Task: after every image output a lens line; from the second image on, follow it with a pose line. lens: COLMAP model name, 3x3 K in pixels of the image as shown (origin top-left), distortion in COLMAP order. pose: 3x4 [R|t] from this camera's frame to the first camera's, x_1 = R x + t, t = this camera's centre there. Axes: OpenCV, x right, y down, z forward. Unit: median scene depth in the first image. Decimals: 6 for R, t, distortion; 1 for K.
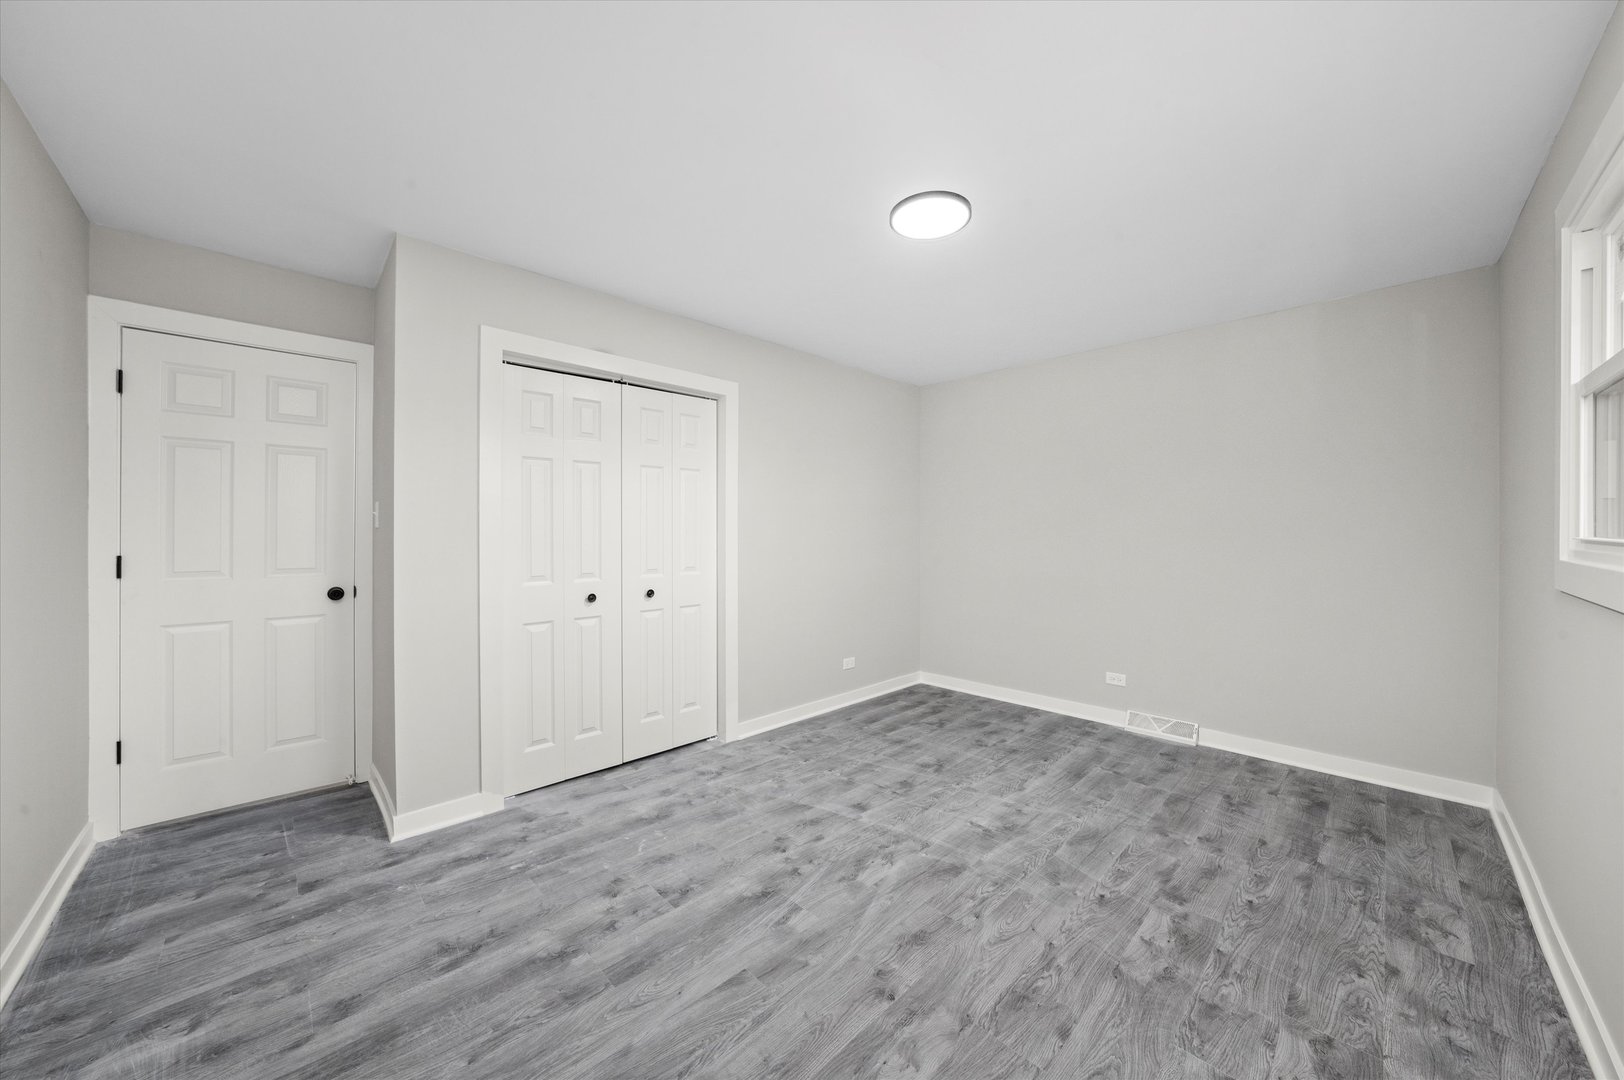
lens RADIAL K [[574.7, 0, 806.3], [0, 574.7, 532.6], [0, 0, 1]] dist [-0.026332, 0.006150]
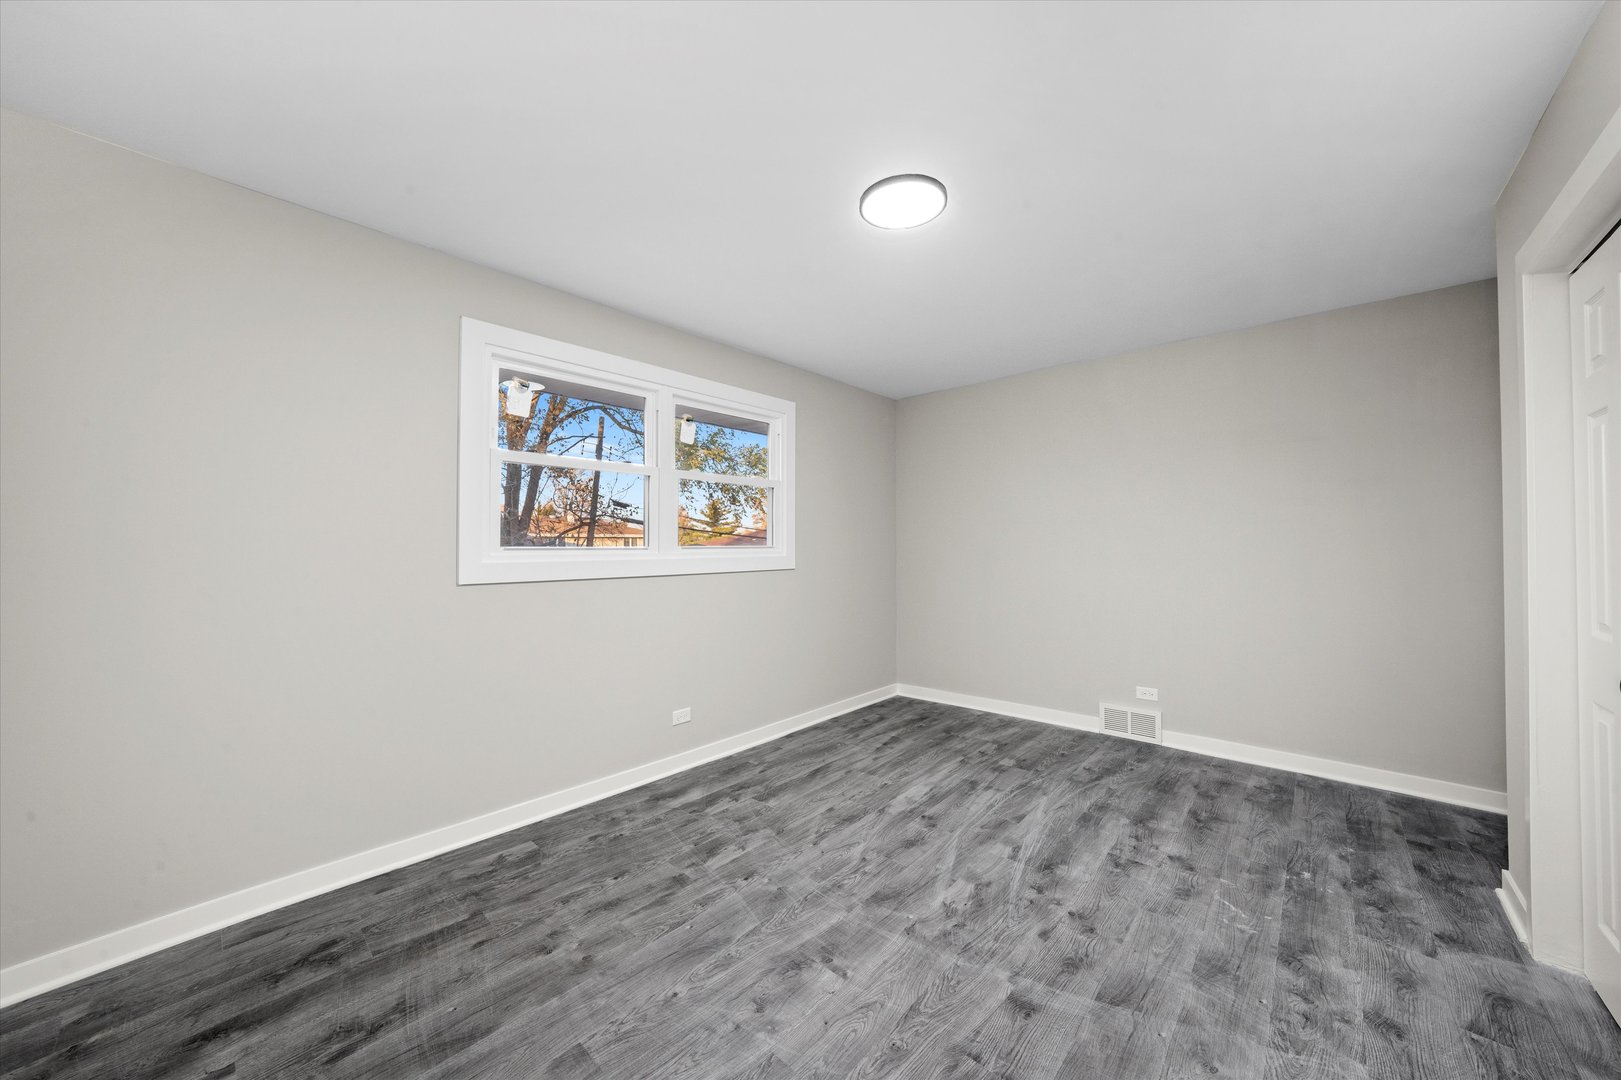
lens RADIAL K [[573.6, 0, 804.8], [0, 573.6, 532.6], [0, 0, 1]] dist [-0.026332, 0.006150]
pose [[-0.998254, -0.000390, -0.059058, 0.439975], [0.000358, 0.999920, -0.012662, -0.009521], [0.059058, -0.012661, -0.998174, 1.952099]]
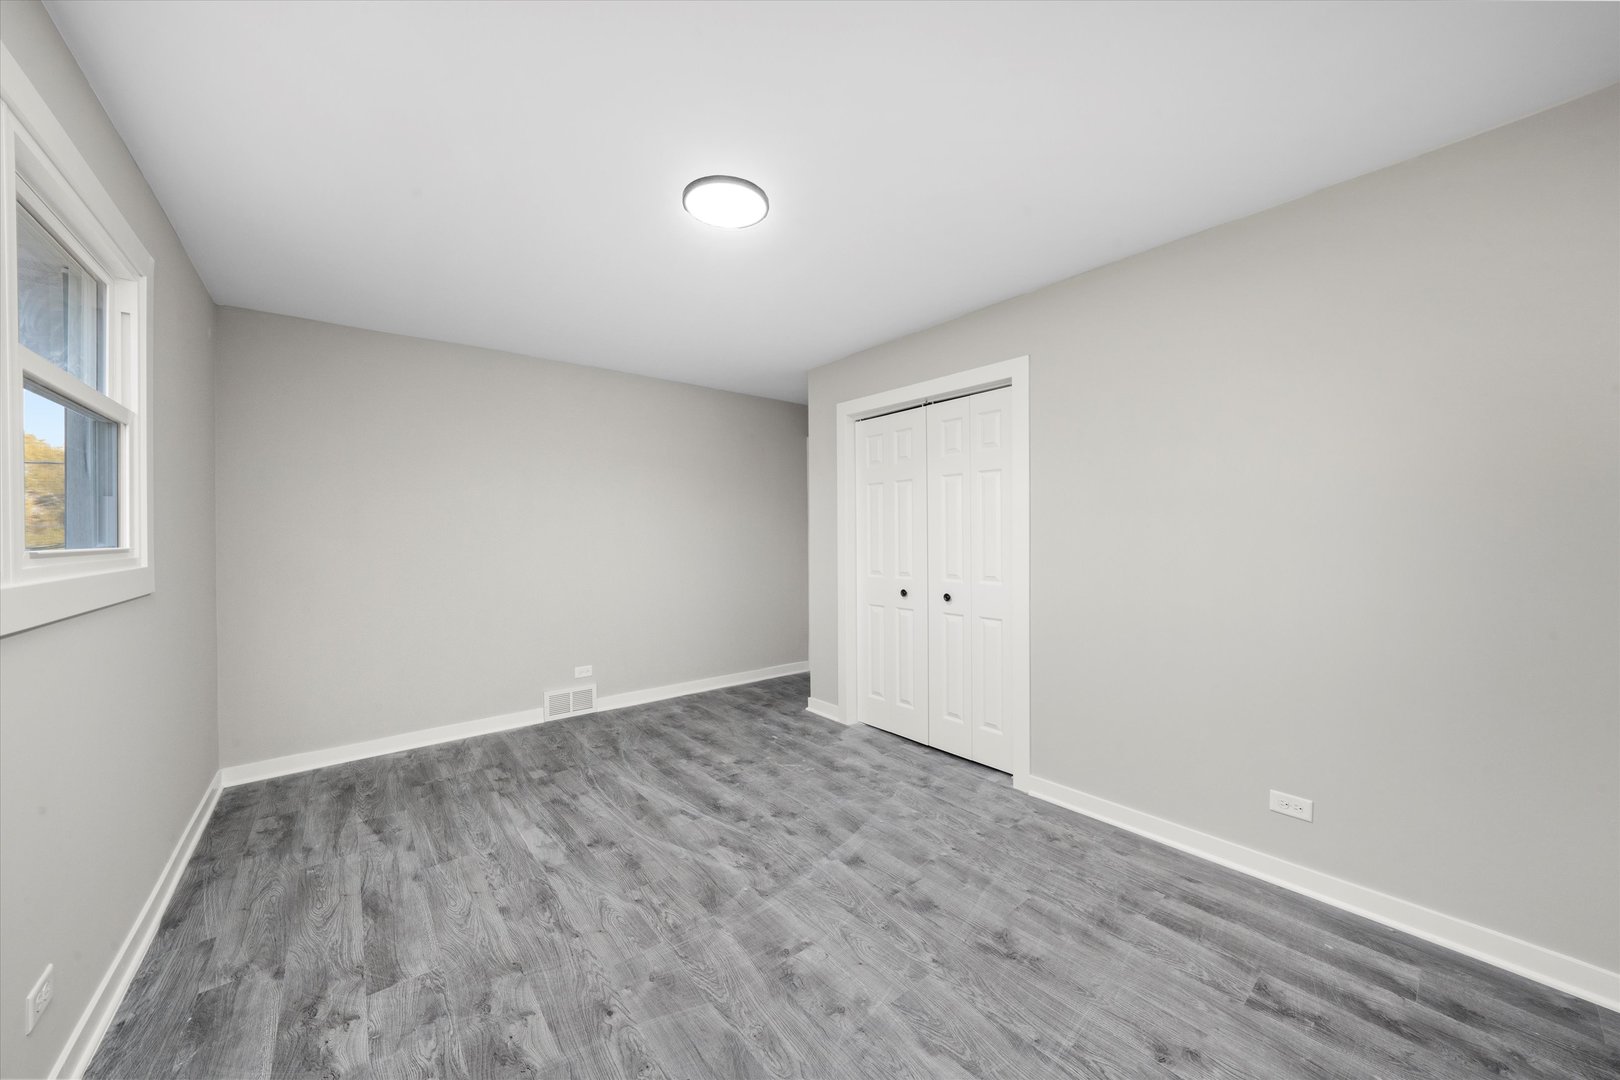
lens RADIAL K [[573.2, 0, 804.3], [0, 573.2, 532.6], [0, 0, 1]] dist [-0.026332, 0.006150]
pose [[-0.086064, -0.006963, -0.996265, 1.176100], [-0.000330, 0.999976, -0.006960, -0.007350], [0.996290, -0.000271, -0.086064, 1.232482]]
